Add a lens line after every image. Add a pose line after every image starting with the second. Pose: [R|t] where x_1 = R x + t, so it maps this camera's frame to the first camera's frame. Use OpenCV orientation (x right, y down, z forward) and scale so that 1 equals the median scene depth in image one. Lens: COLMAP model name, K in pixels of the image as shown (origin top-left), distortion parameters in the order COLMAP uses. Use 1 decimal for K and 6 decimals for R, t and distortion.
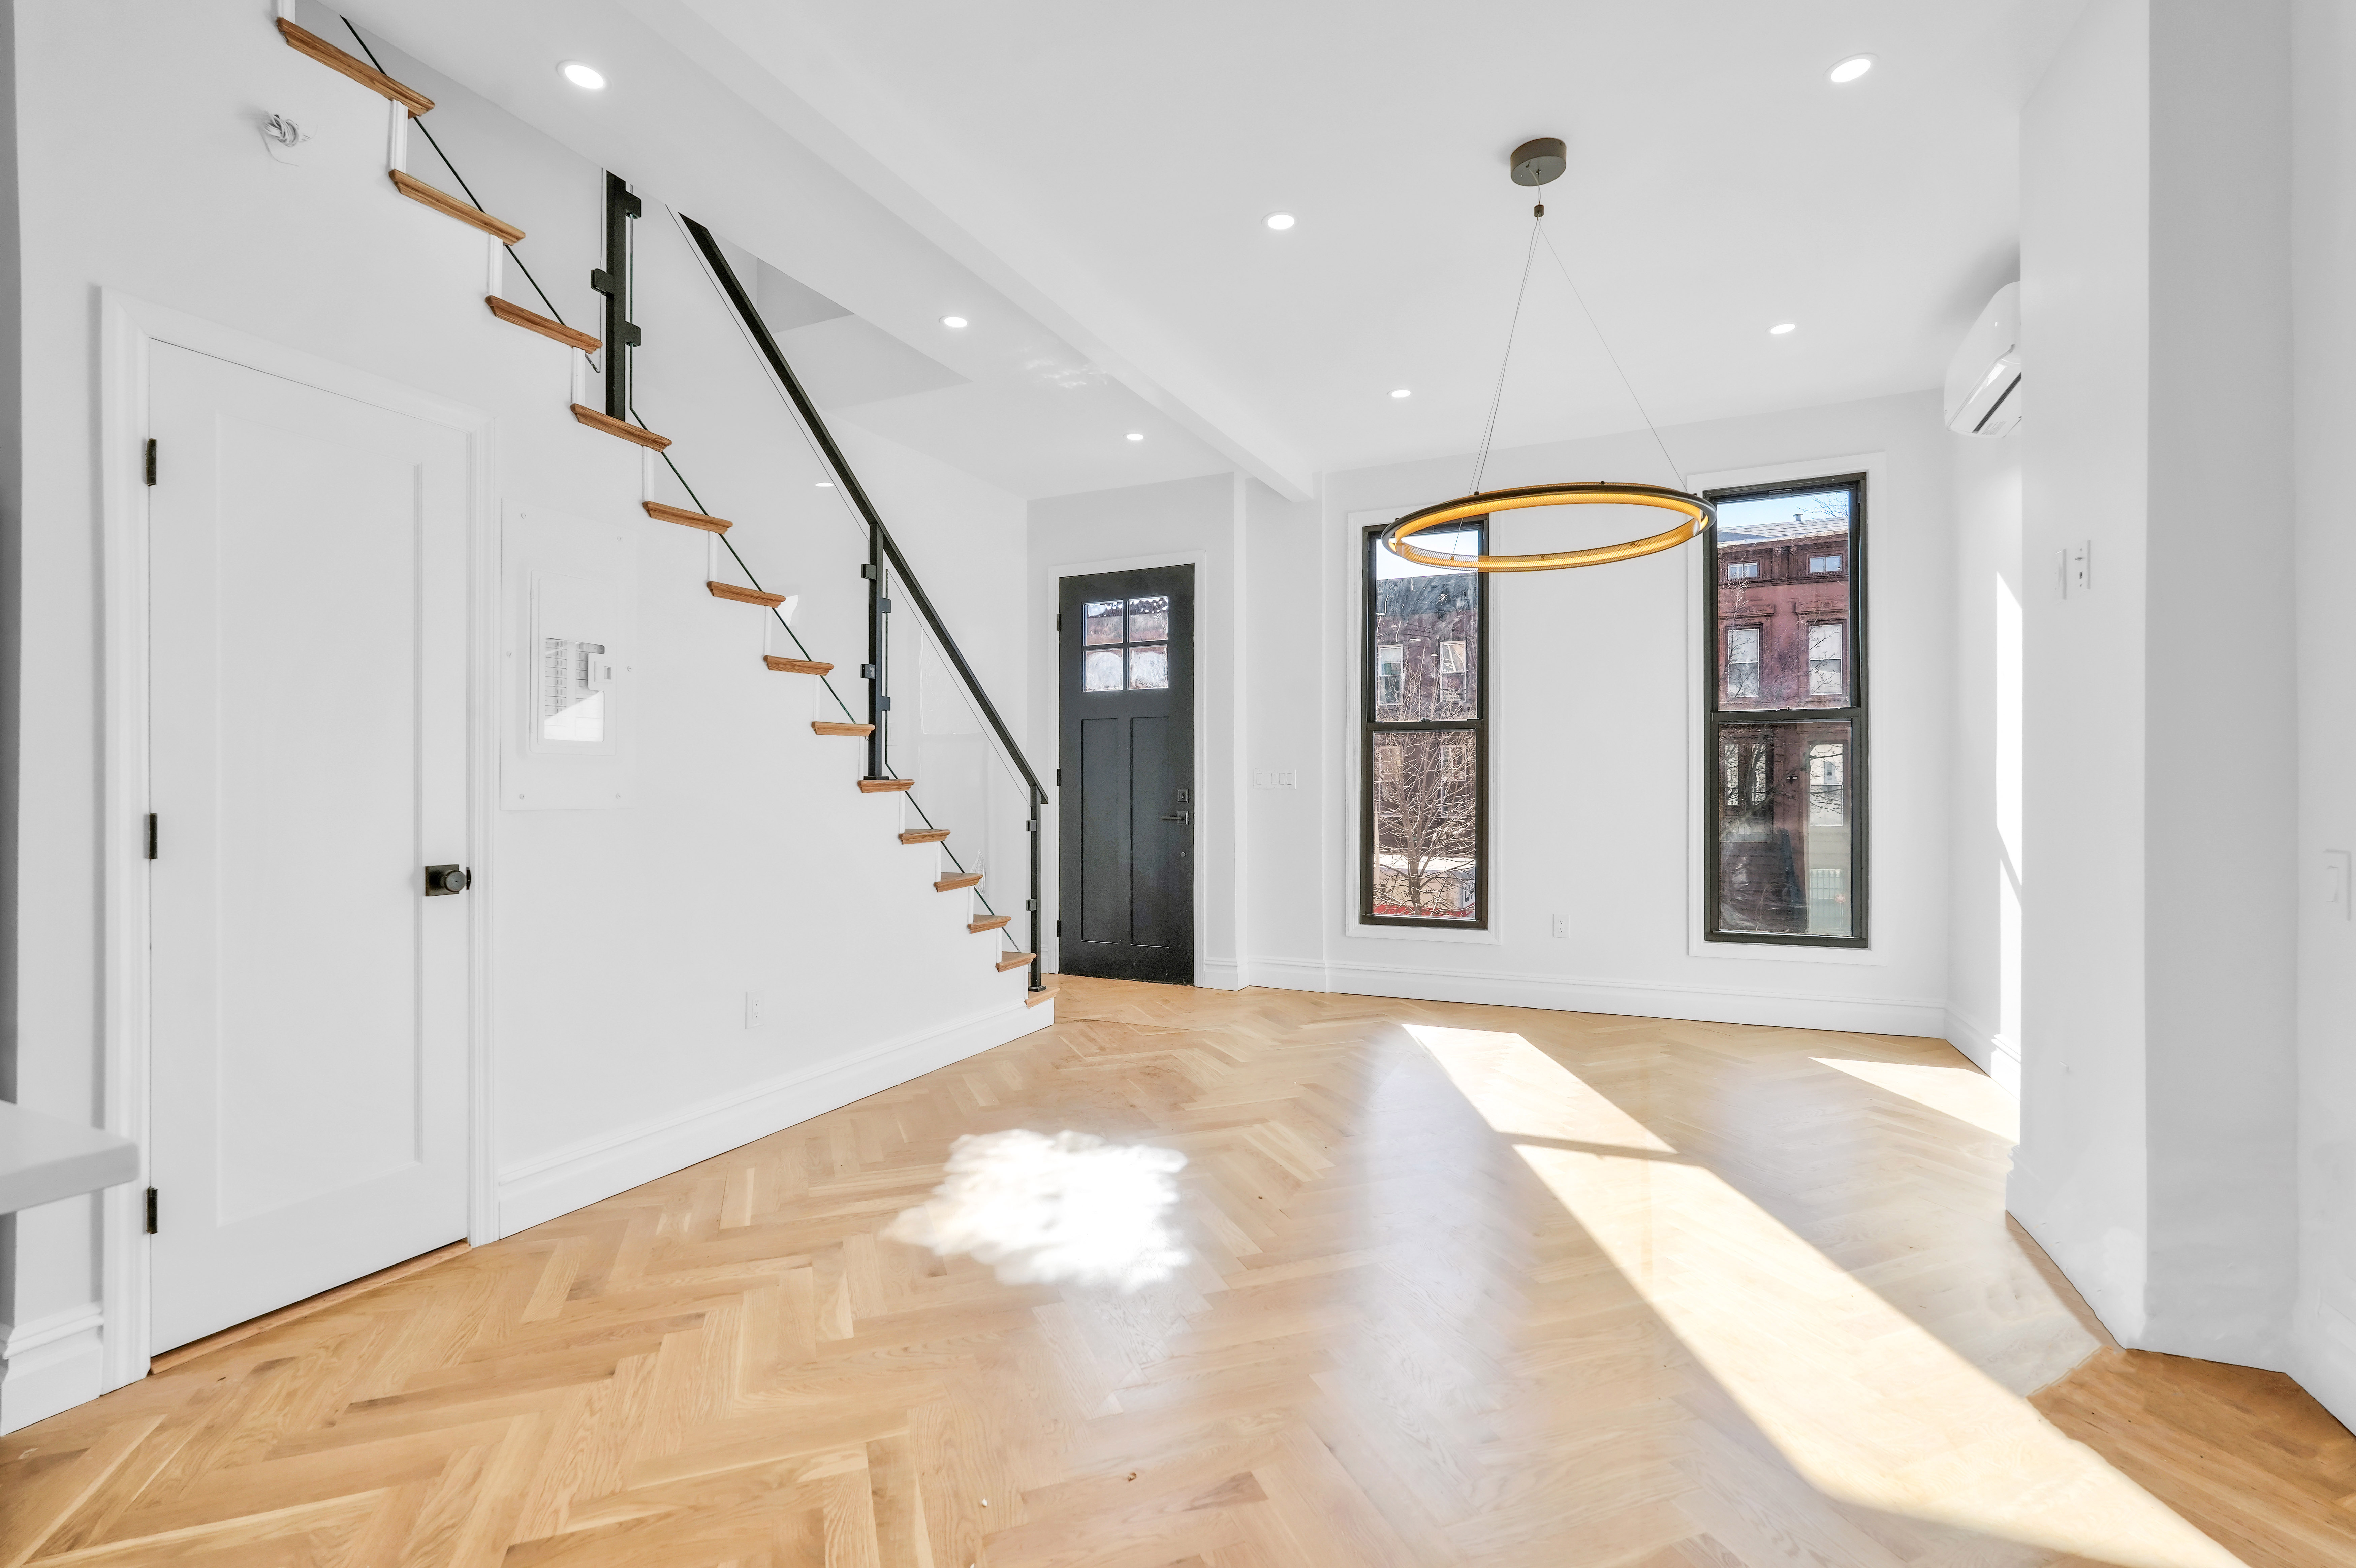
lens RADIAL K [[1042.4, 0, 1185.8], [0, 1042.4, 791.8], [0, 0, 1]] dist [-0.016176, 0.006429]
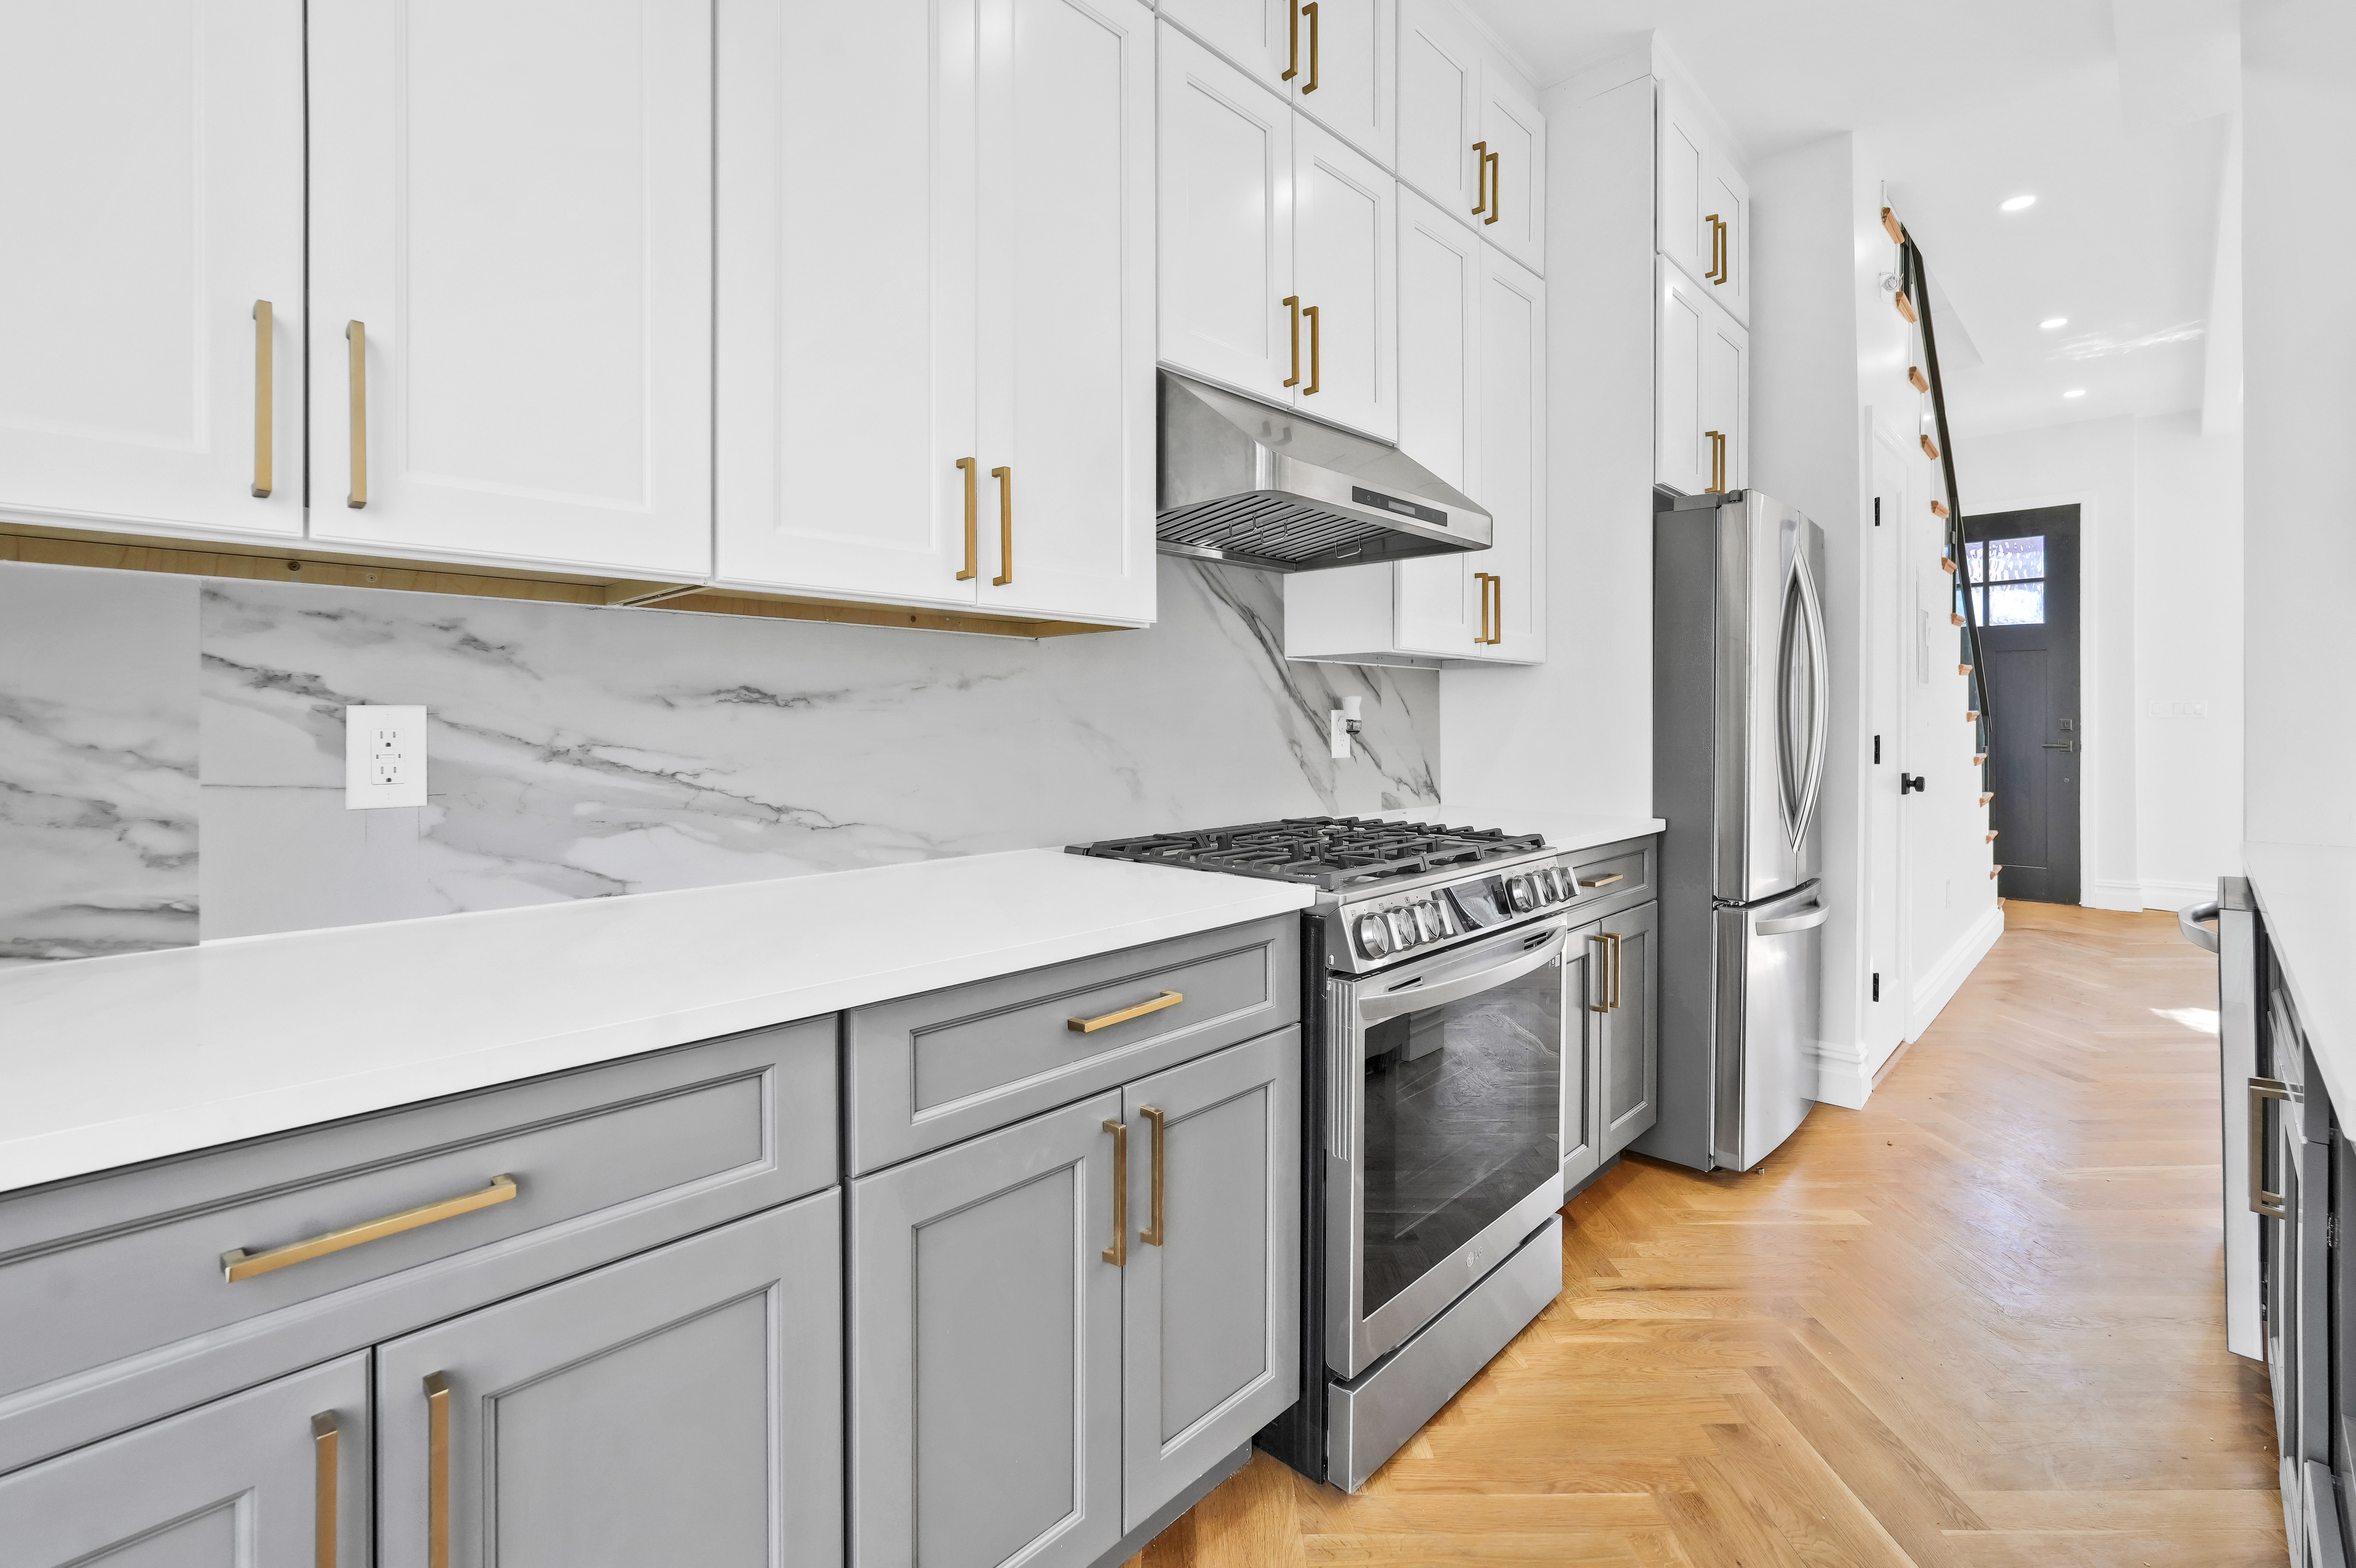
lens RADIAL K [[1042.5, 0, 1149.9], [0, 1042.5, 727.4], [0, 0, 1]] dist [-0.016176, 0.006429]
pose [[0.942118, 0.000861, -0.335281, -0.654287], [0.000759, 0.999989, 0.004701, 0.000420], [0.335281, -0.004684, 0.942106, -0.368210]]
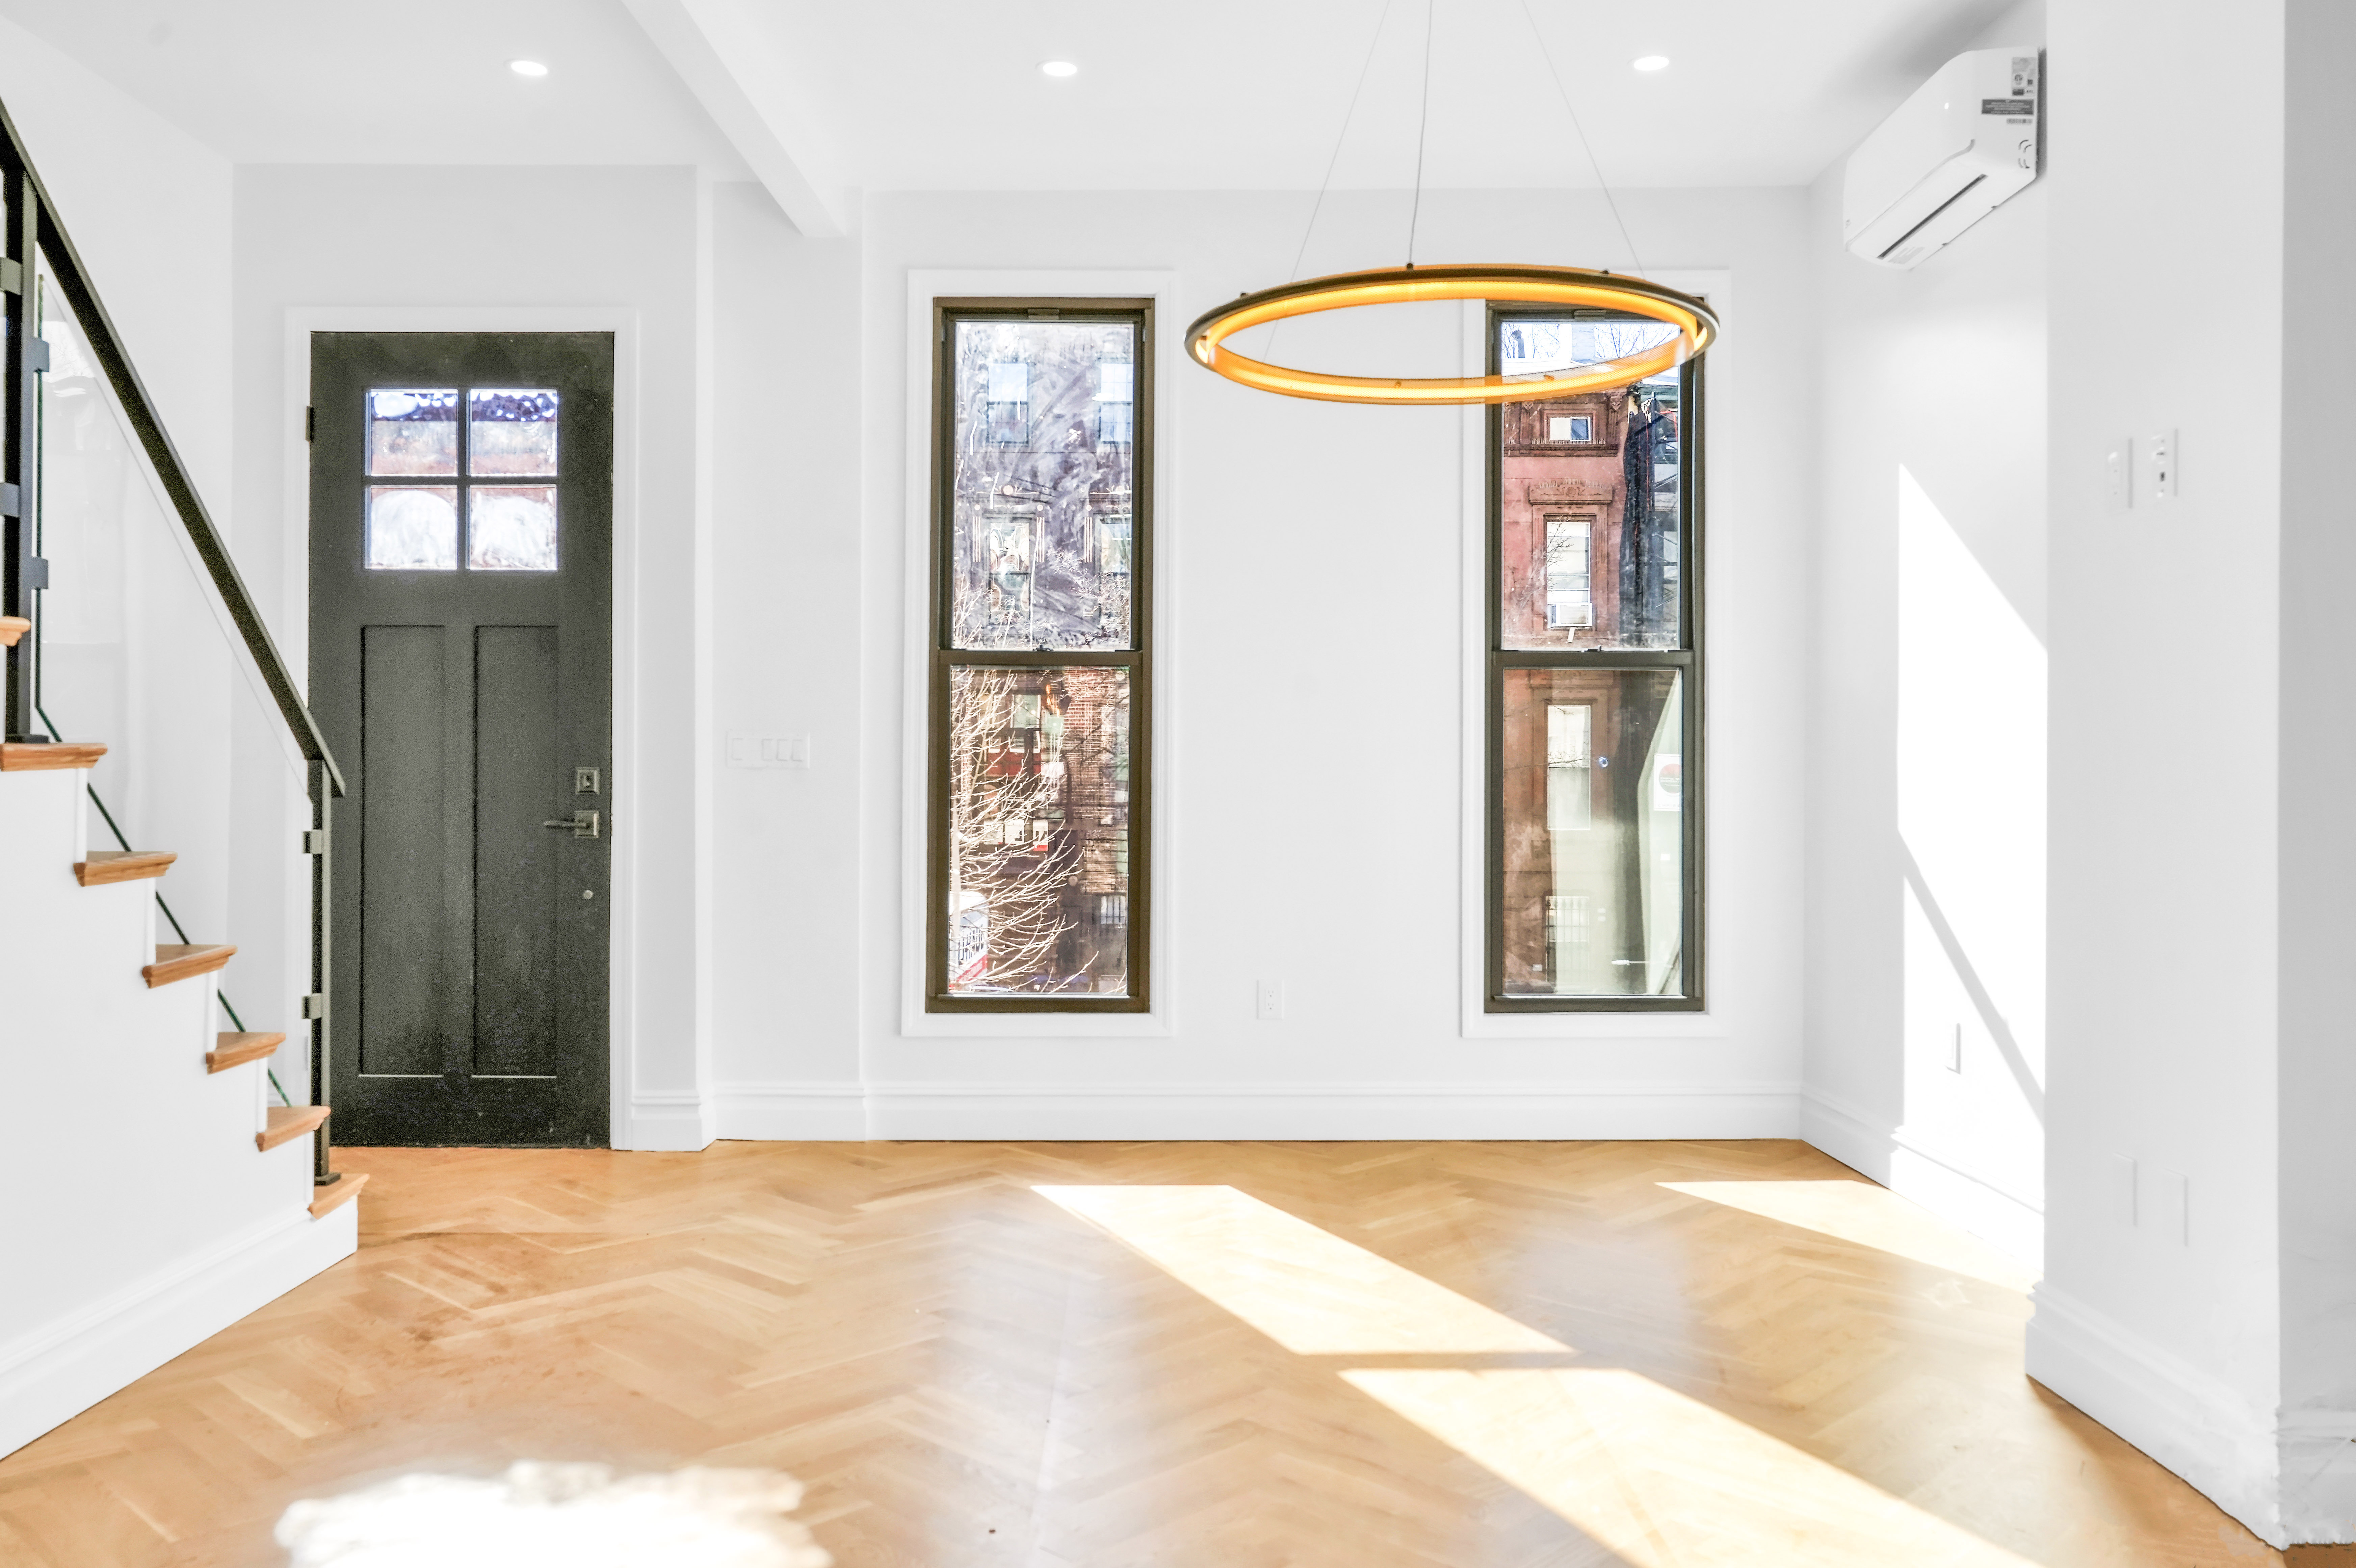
lens RADIAL K [[1859.2, 0, 1176.4], [0, 1859.2, 769.3], [0, 0, 1]] dist [-0.003752, 0.016910]
pose [[0.909833, 0.005045, 0.414945, -0.149253], [-0.003578, 0.999984, -0.004313, 0.001222], [-0.414960, 0.002440, 0.909836, 0.054291]]
